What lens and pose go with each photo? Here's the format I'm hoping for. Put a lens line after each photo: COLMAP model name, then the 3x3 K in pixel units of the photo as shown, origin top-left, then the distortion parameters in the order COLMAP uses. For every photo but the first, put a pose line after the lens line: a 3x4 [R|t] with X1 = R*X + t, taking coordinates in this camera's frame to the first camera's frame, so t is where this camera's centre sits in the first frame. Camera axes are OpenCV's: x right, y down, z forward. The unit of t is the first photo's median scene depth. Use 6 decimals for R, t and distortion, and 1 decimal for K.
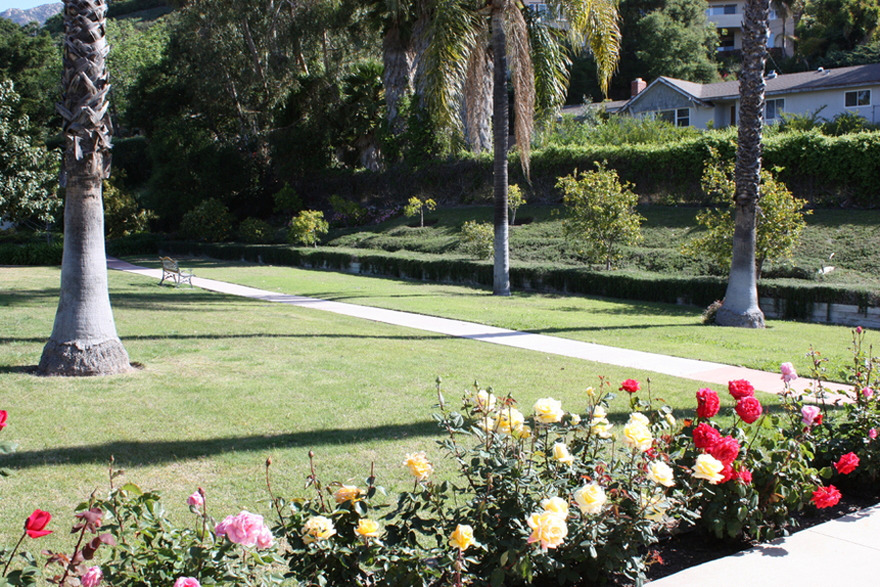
lens RADIAL K [[1010.3, 0, 440.0], [0, 1010.3, 293.5], [0, 0, 1]] dist [-0.159806, 0.191612]
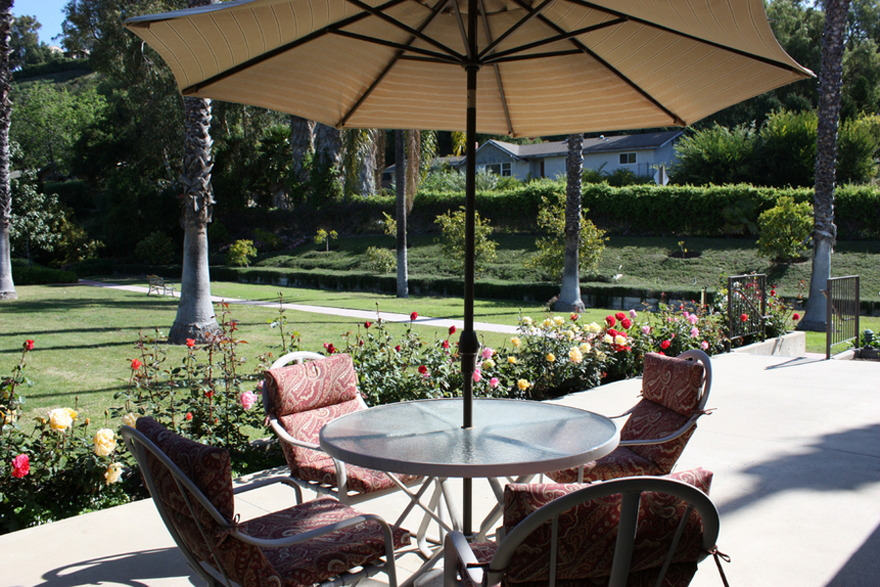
lens RADIAL K [[944.8, 0, 440.0], [0, 944.8, 293.5], [0, 0, 1]] dist [-0.286233, 0.363517]
pose [[0.975201, -0.018156, 0.220574, -0.168895], [0.022726, 0.999576, -0.018199, 0.019505], [-0.220150, 0.022761, 0.975200, -0.298235]]
